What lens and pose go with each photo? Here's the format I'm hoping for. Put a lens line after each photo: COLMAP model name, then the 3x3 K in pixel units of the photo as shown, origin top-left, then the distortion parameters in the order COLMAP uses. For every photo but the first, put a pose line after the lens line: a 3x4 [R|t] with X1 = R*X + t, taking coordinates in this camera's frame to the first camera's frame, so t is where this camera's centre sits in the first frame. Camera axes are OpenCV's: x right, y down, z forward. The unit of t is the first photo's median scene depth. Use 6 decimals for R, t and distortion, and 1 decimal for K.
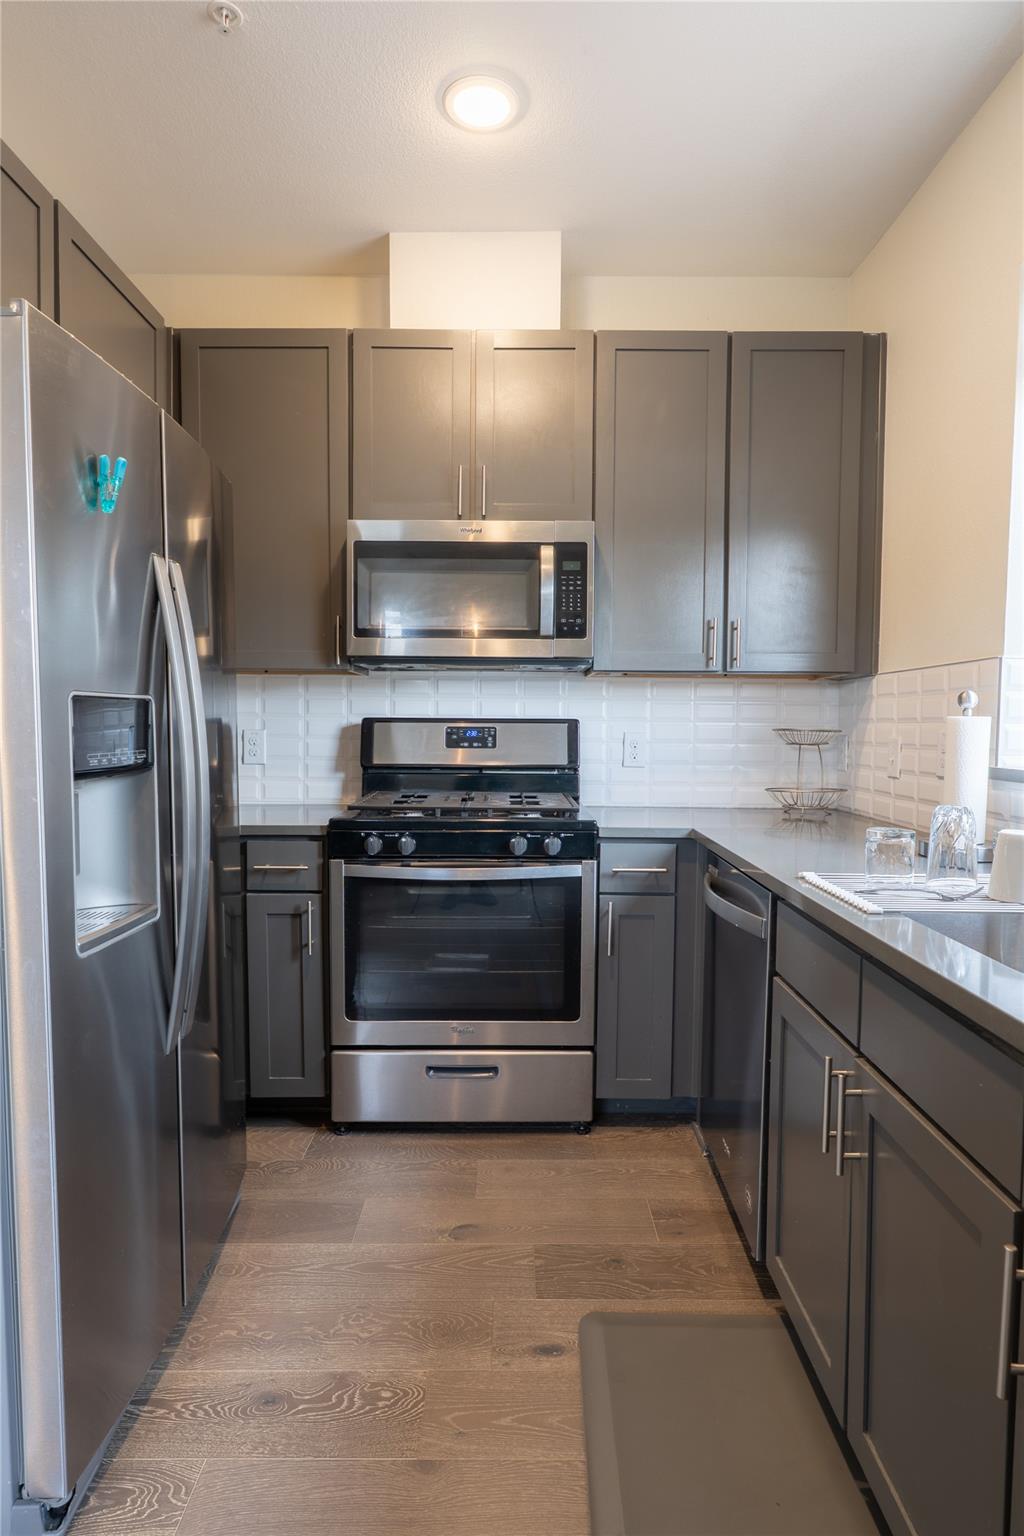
lens RADIAL K [[842.5, 0, 521.7], [0, 842.5, 769.9], [0, 0, 1]] dist [-0.001873, 0.003592]
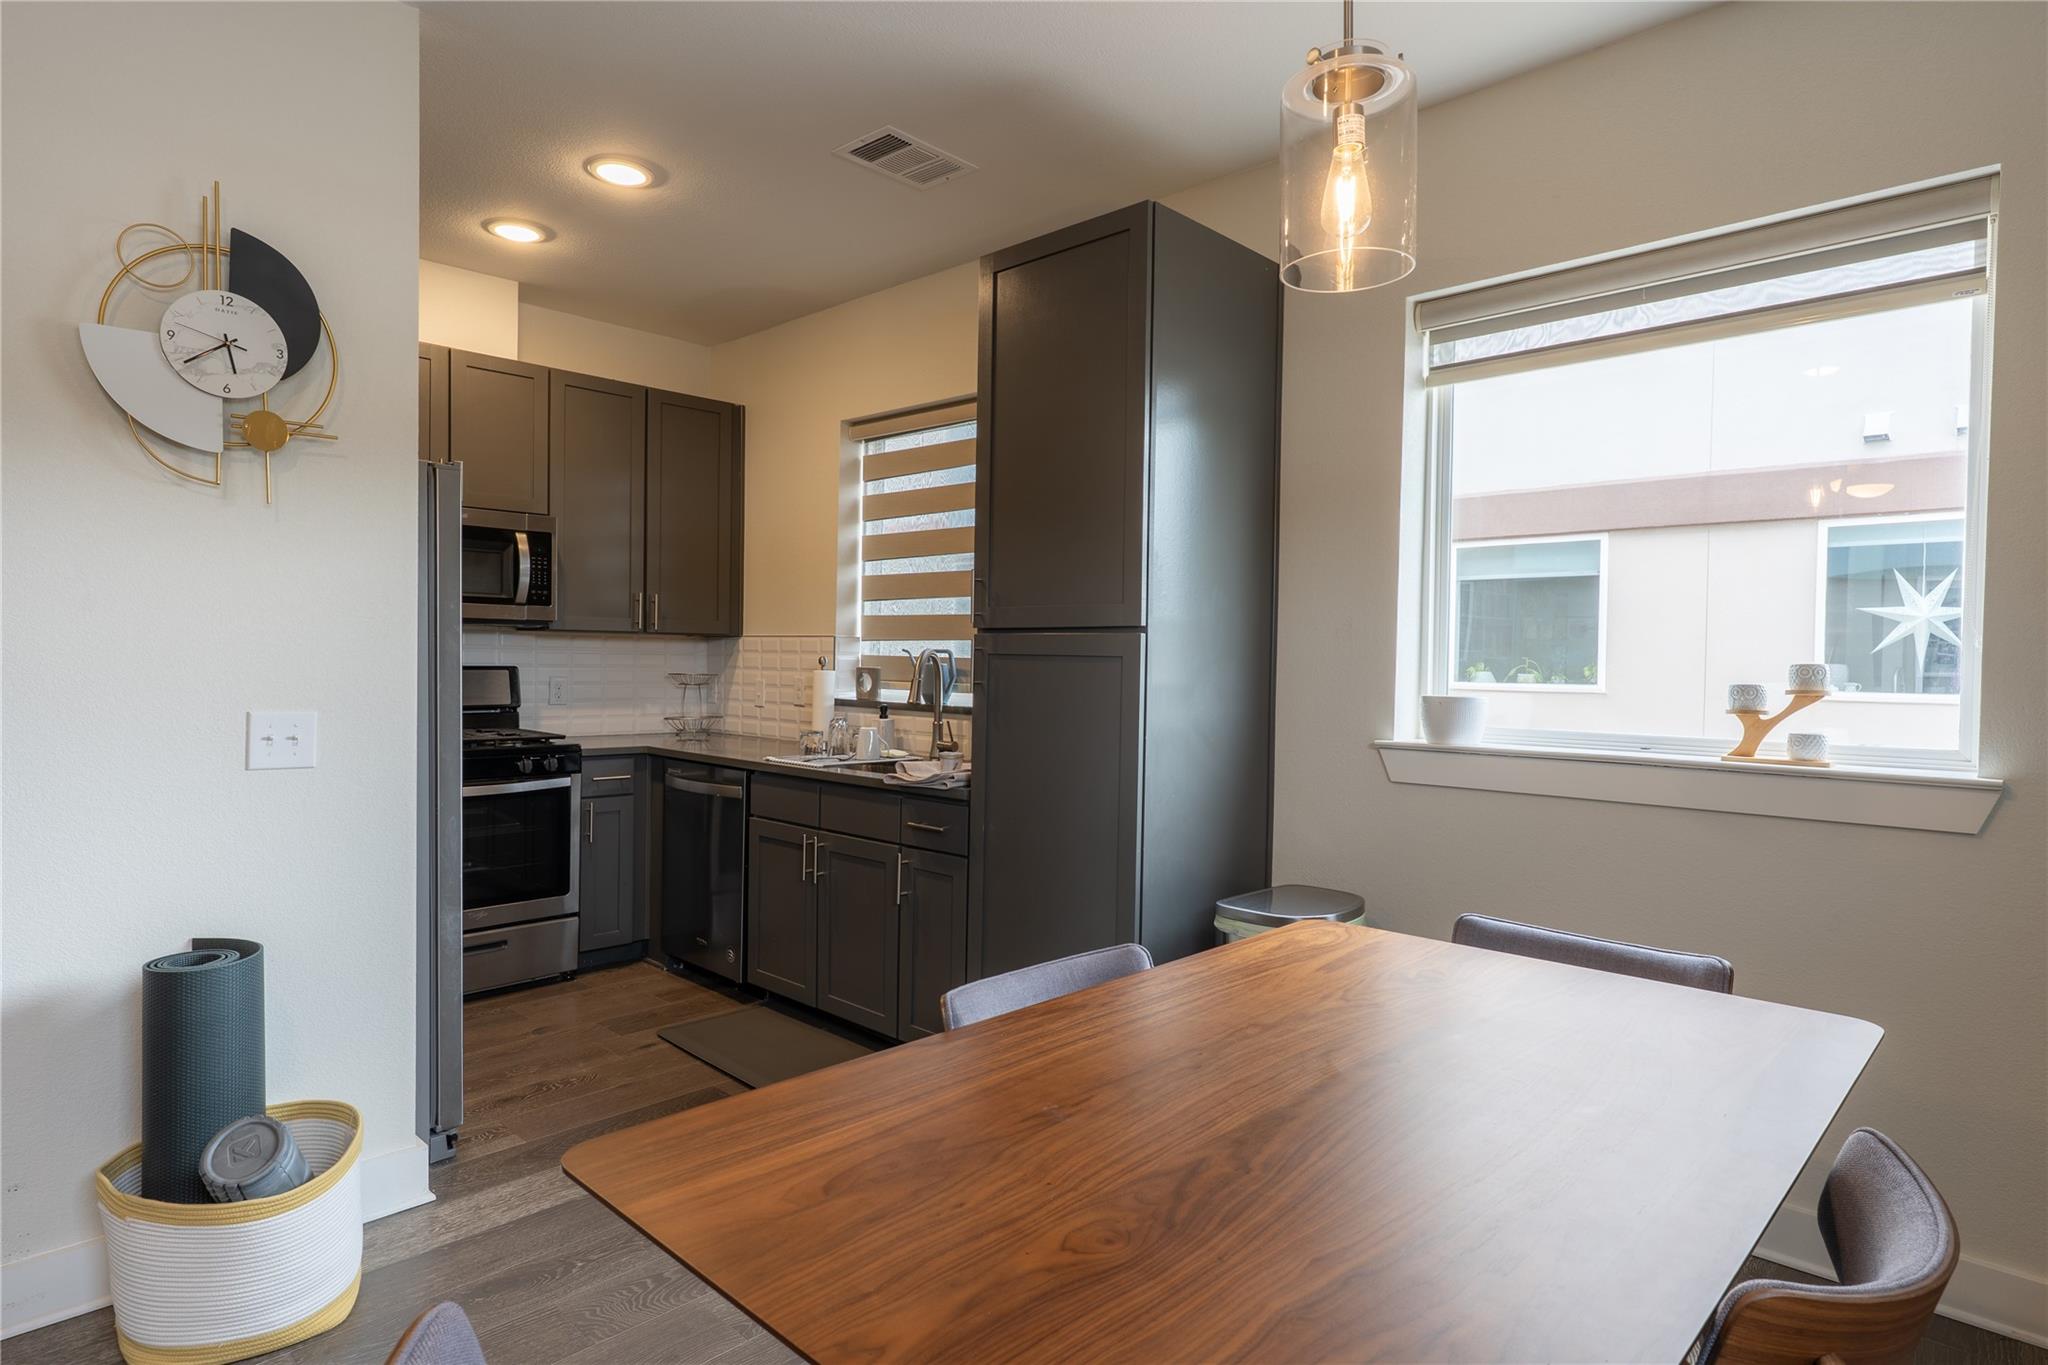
lens RADIAL K [[1085.2, 0, 1008.3], [0, 1085.2, 687.3], [0, 0, 1]] dist [0.001839, 0.000999]
pose [[0.698809, -0.016152, 0.715126, -0.634230], [0.027048, 0.999627, -0.003852, -0.005796], [-0.714796, 0.022035, 0.698985, -0.671114]]
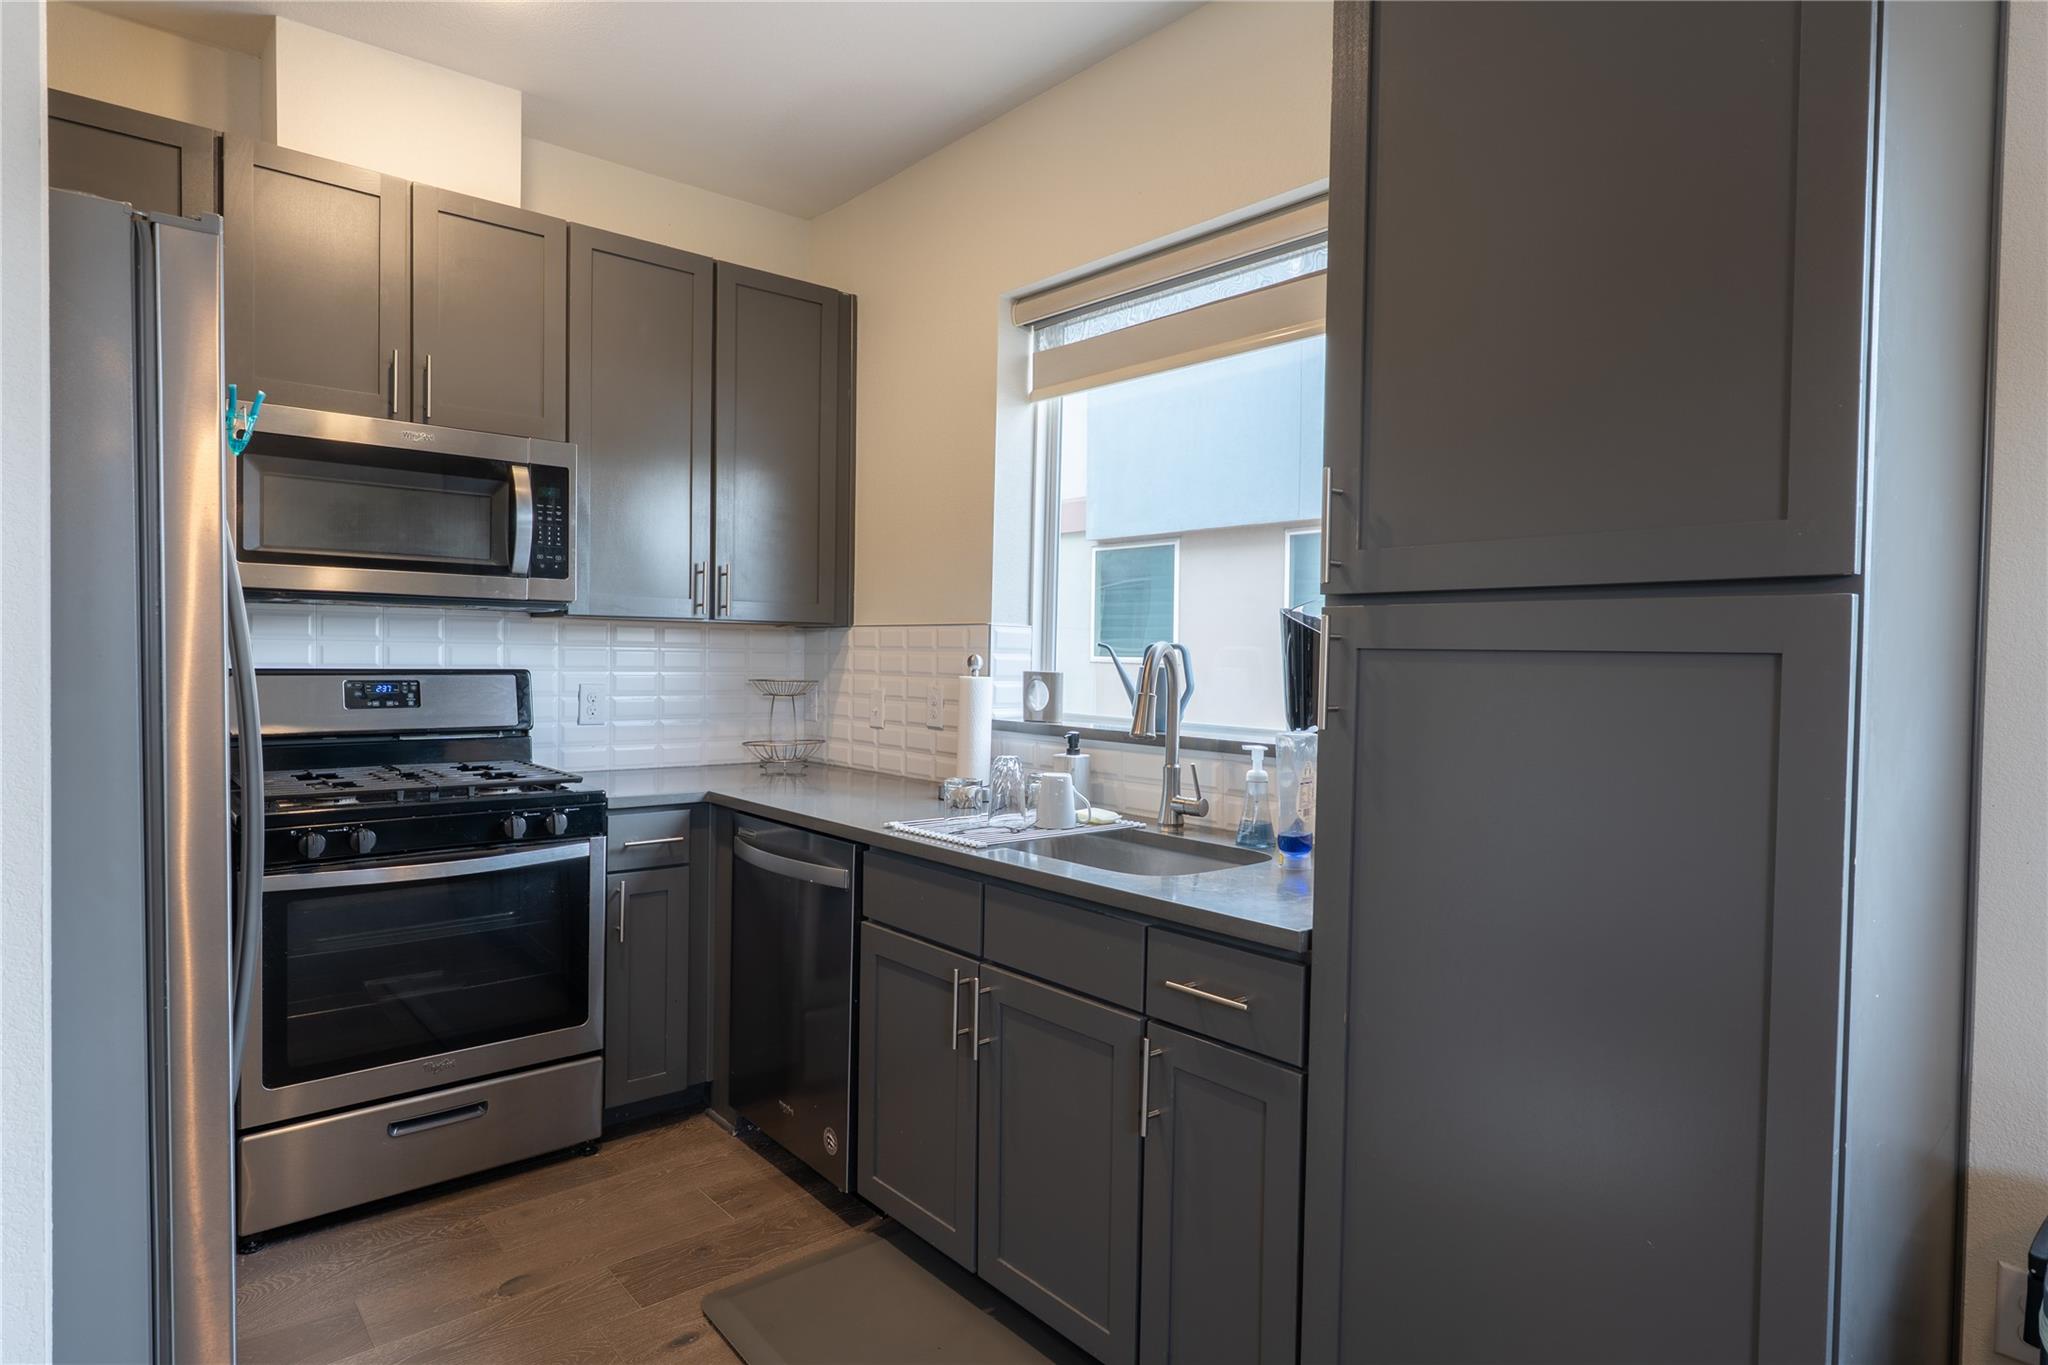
lens RADIAL K [[1085.2, 0, 1008.3], [0, 1085.2, 687.3], [0, 0, 1]] dist [0.001839, 0.000999]
pose [[0.768347, -0.014646, 0.639865, -0.290847], [0.024891, 0.999666, -0.007007, -0.027241], [-0.639549, 0.021311, 0.768455, -0.133056]]
